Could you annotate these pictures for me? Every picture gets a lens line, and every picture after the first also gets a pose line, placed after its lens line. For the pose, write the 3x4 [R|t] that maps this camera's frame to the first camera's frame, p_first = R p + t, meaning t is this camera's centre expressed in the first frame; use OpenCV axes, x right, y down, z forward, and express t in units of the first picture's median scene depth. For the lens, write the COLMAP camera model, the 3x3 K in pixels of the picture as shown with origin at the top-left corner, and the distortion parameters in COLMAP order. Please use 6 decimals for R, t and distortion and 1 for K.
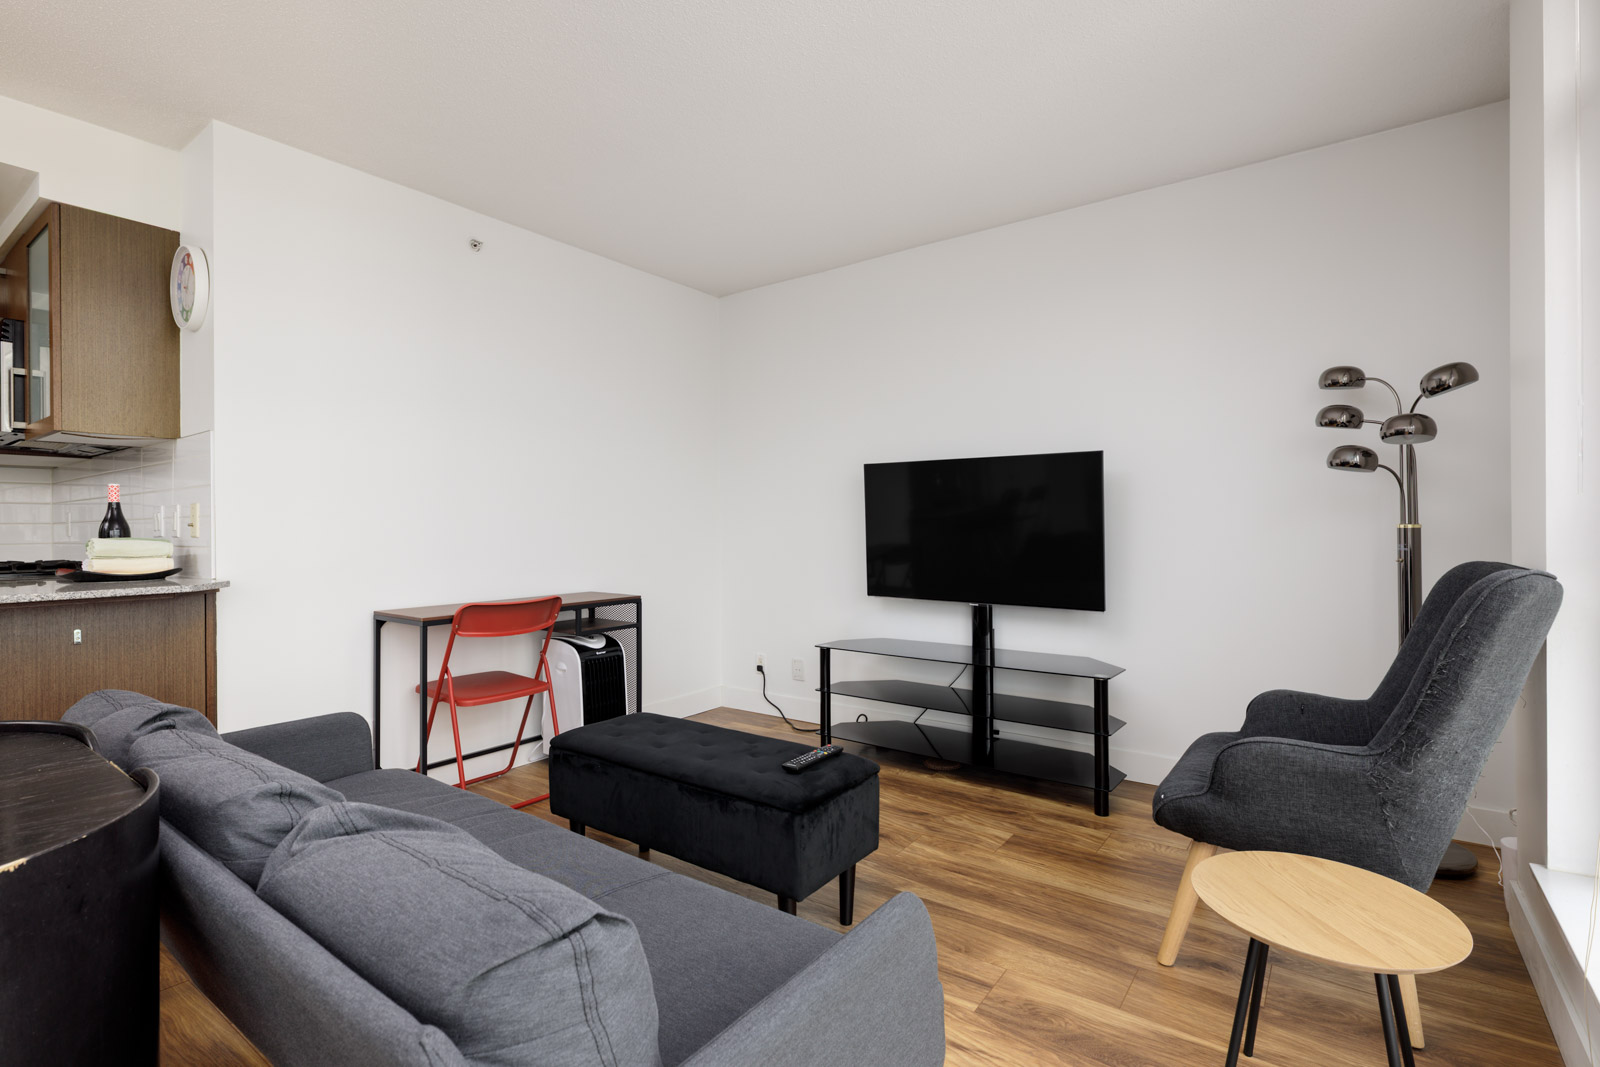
lens RADIAL K [[756.3, 0, 796.5], [0, 756.3, 523.8], [0, 0, 1]] dist [0.000145, 0.002329]
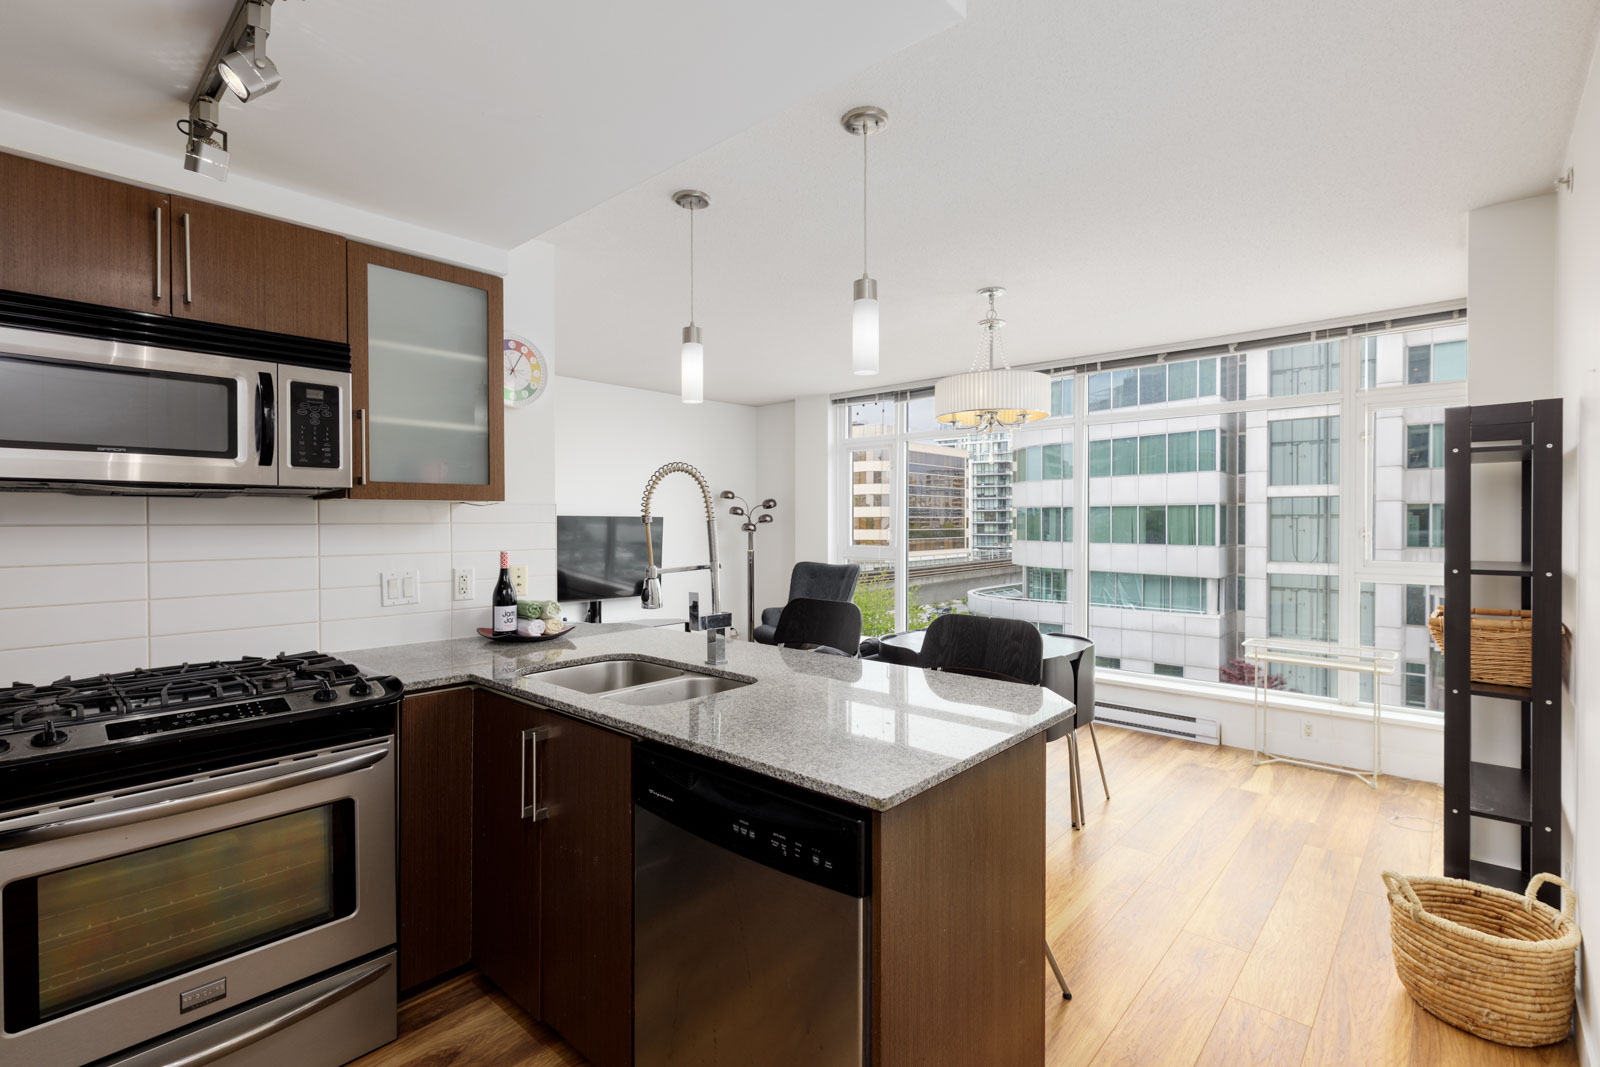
lens RADIAL K [[756.3, 0, 804.4], [0, 756.3, 527.5], [0, 0, 1]] dist [0.000145, 0.002329]
pose [[0.096156, 0.001324, 0.995365, -1.974325], [0.005171, 0.999985, -0.001829, -0.076137], [-0.995353, 0.005323, 0.096148, 0.490706]]
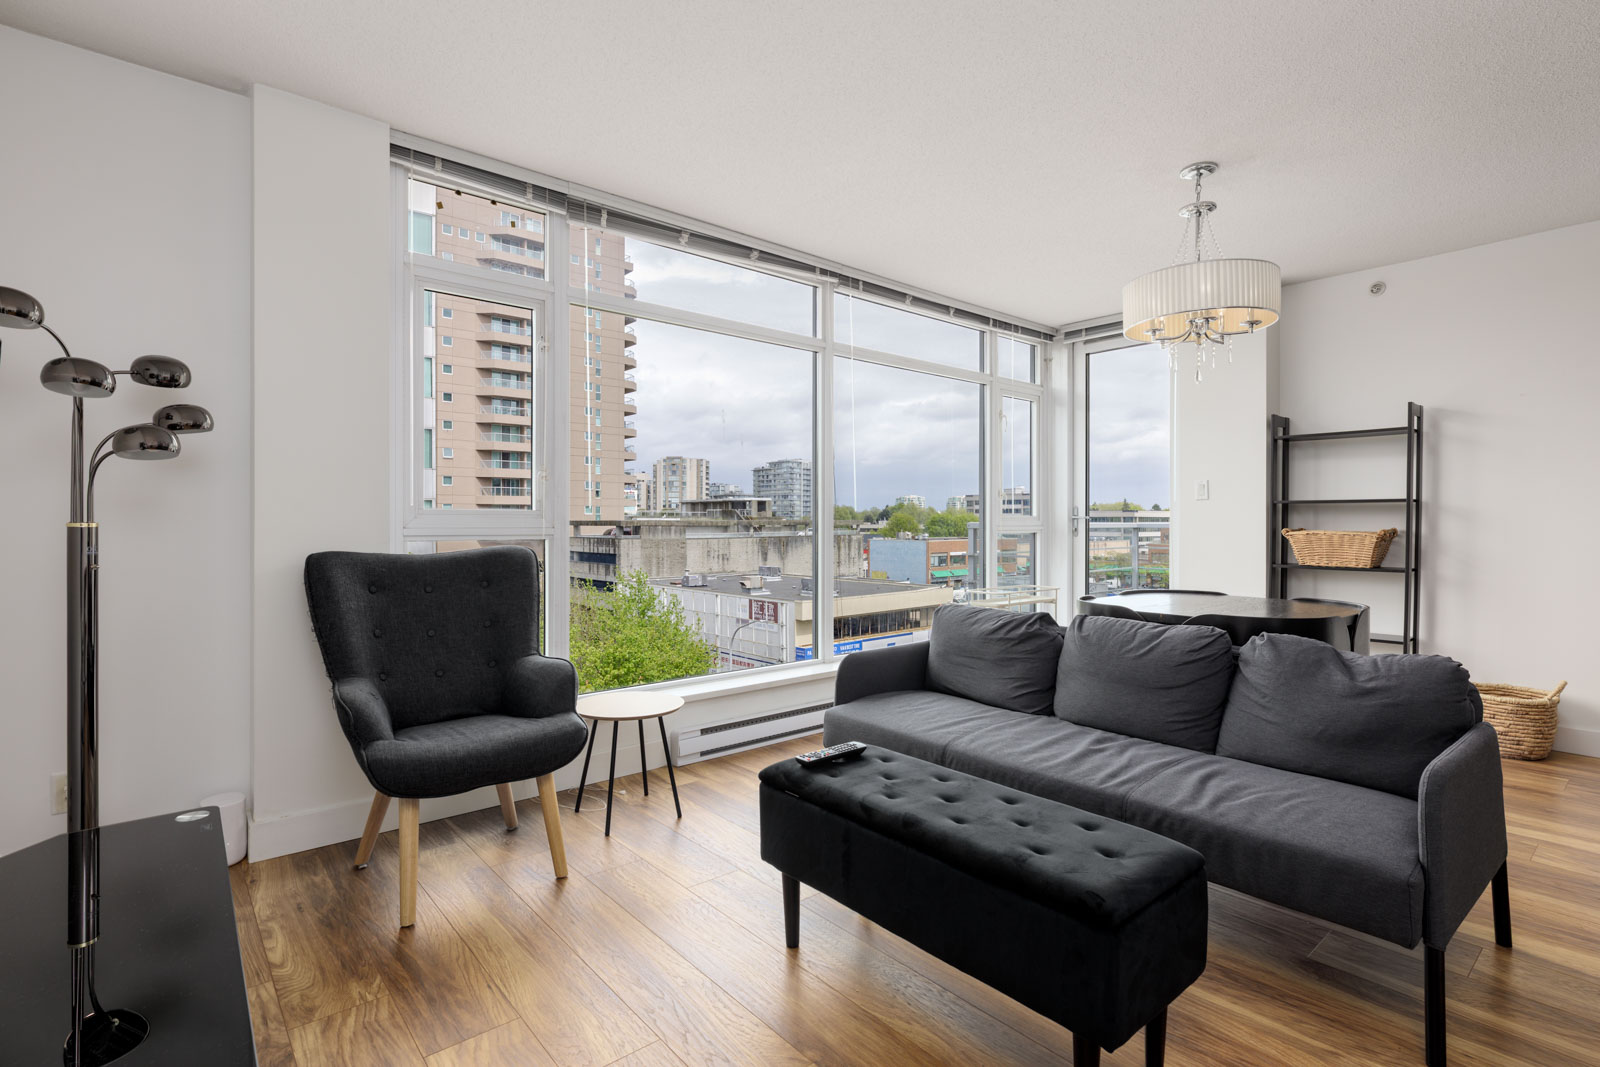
lens RADIAL K [[756.3, 0, 812.3], [0, 756.3, 524.2], [0, 0, 1]] dist [0.000145, 0.002329]
pose [[-0.975044, -0.001187, 0.222009, -0.147579], [0.002130, 0.999890, 0.014702, -0.007892], [-0.222002, 0.014808, -0.974934, 1.552315]]
